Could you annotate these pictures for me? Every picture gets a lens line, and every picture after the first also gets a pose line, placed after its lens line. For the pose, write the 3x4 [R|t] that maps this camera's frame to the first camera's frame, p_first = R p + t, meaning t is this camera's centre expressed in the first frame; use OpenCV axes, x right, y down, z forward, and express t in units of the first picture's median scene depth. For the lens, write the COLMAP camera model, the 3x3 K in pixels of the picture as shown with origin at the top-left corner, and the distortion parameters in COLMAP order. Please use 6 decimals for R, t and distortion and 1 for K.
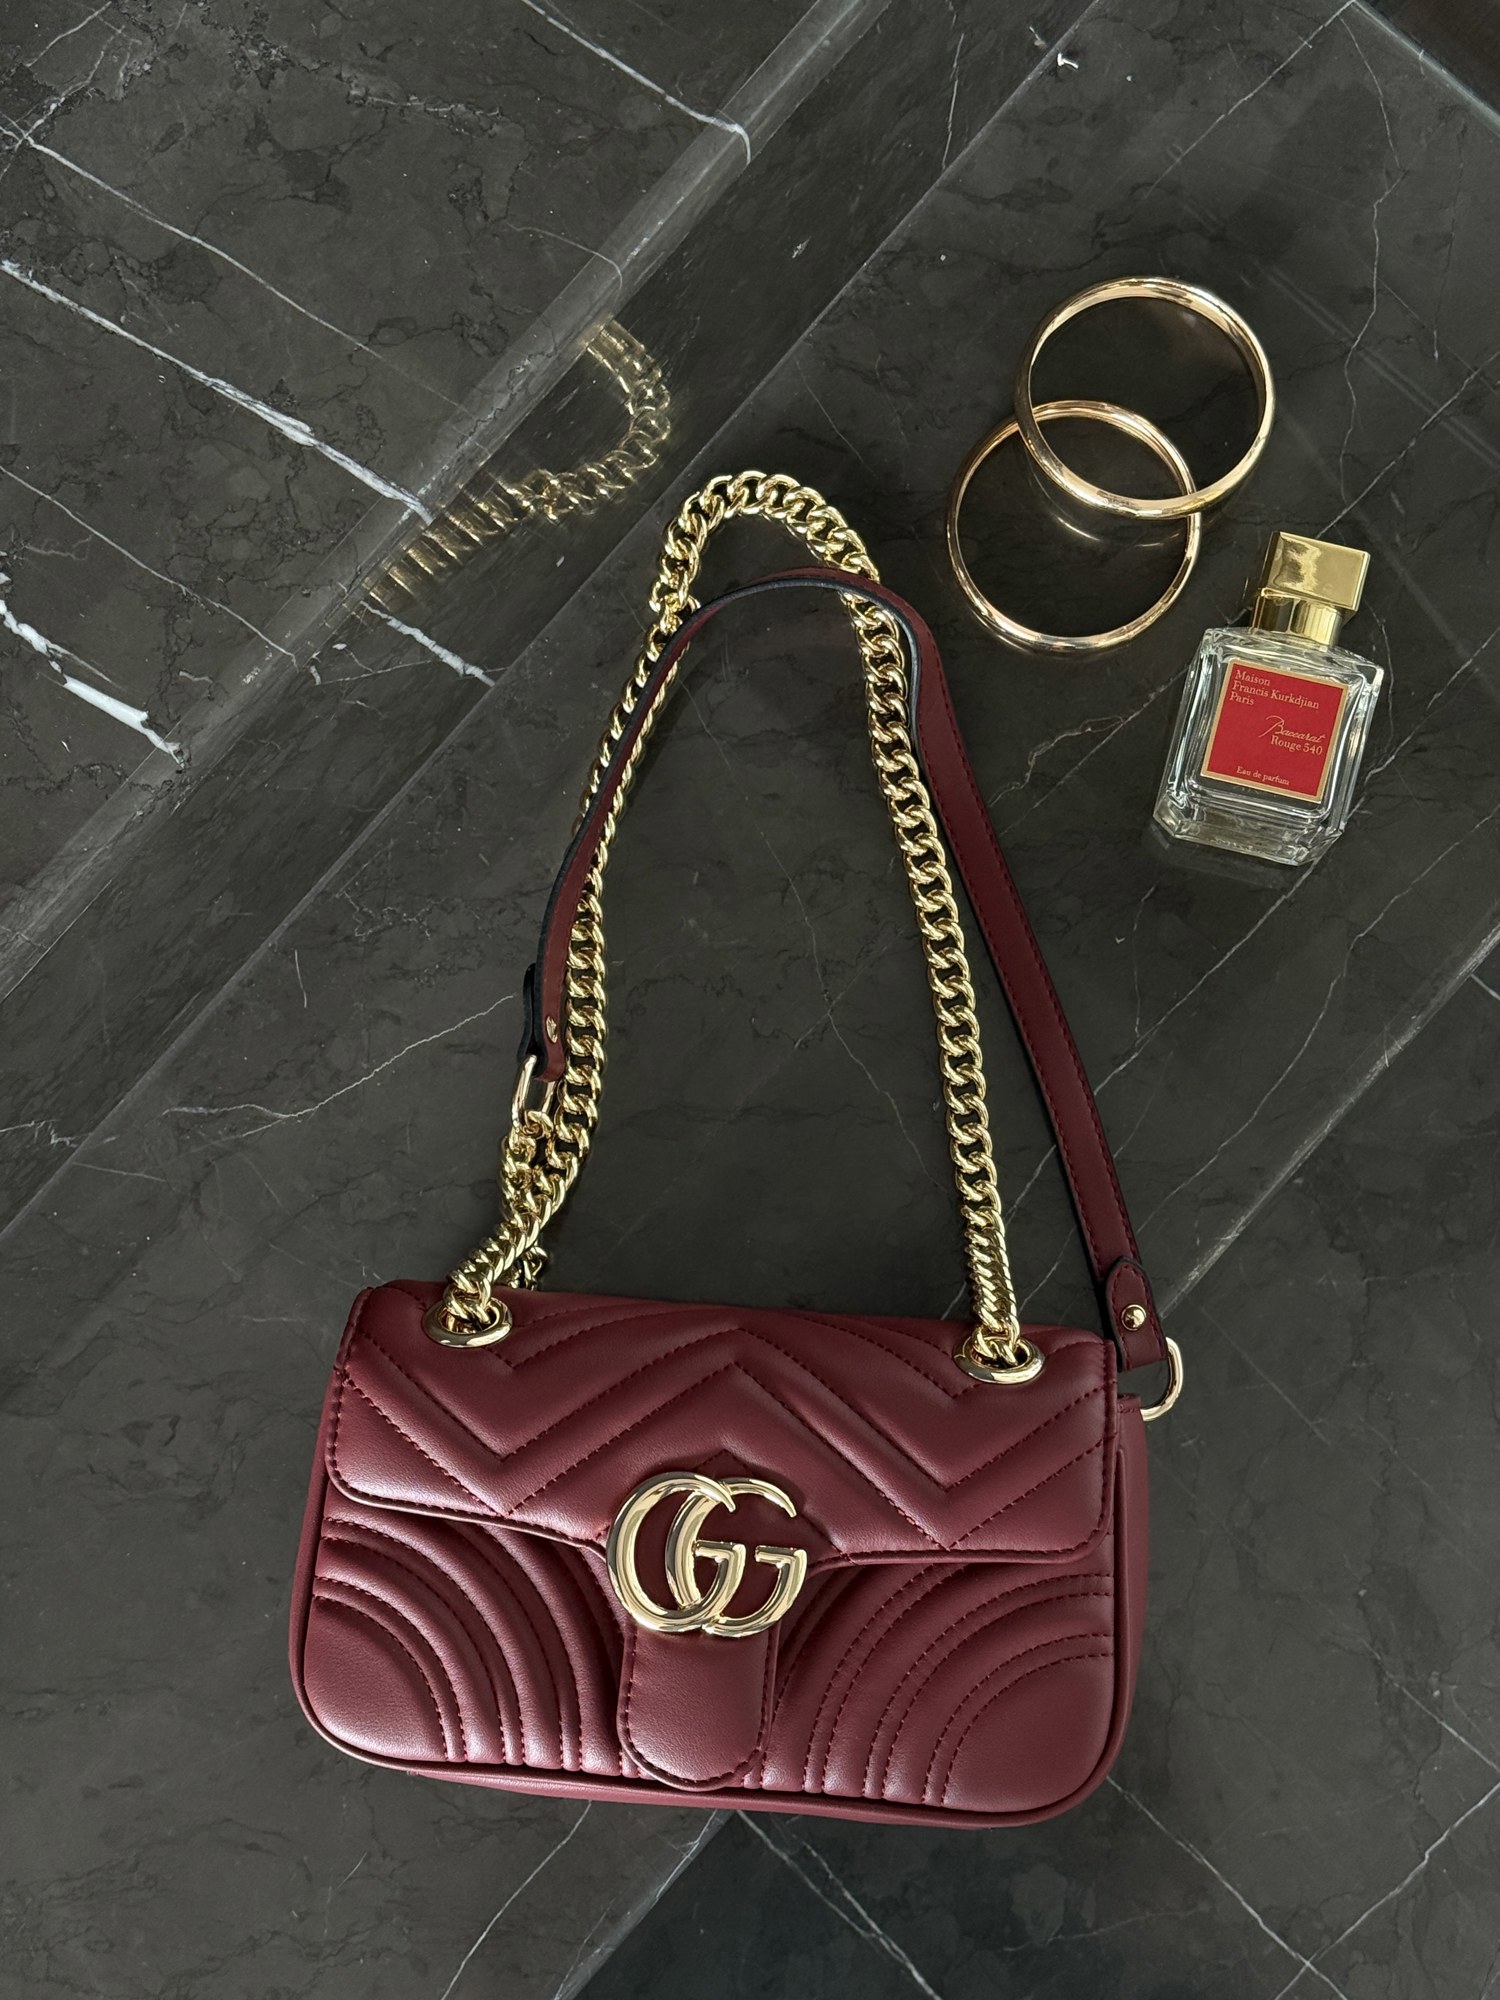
lens RADIAL K [[2827.3, 0, 748.6], [0, 2827.3, 1000.8], [0, 0, 1]] dist [0.087573, 0.000000]
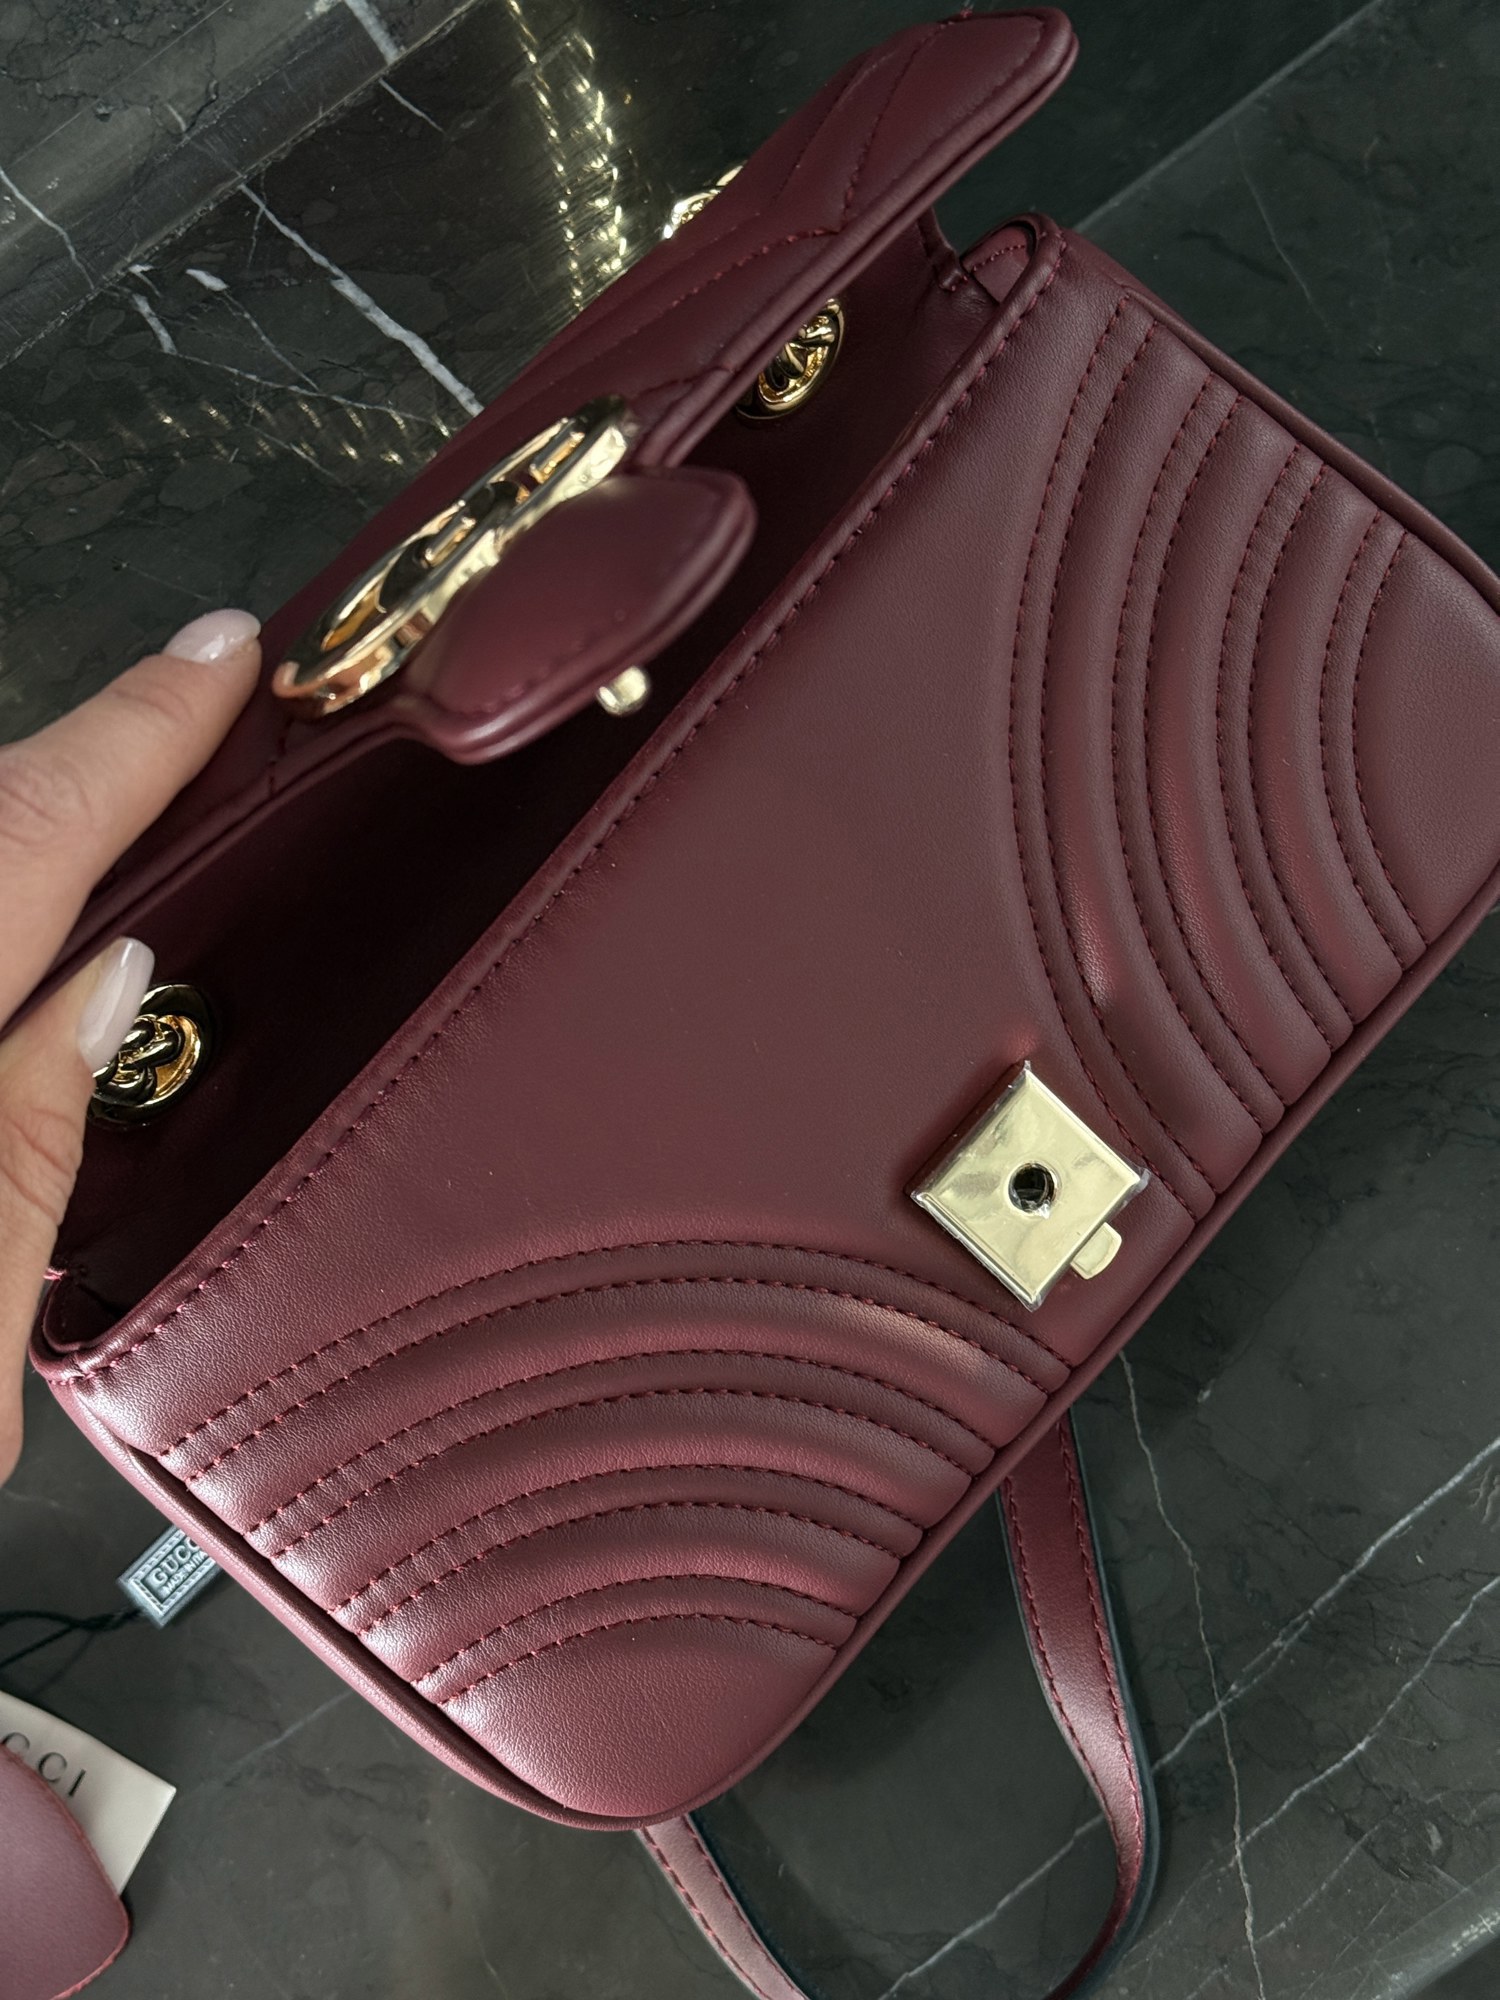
lens RADIAL K [[2827.3, 0, 752.3], [0, 2827.3, 998.8], [0, 0, 1]] dist [0.087573, 0.000000]
pose [[0.962711, 0.186797, -0.195688, 0.071713], [-0.205777, 0.975204, -0.081447, 0.025946], [0.175621, 0.118678, 0.977278, 0.410023]]
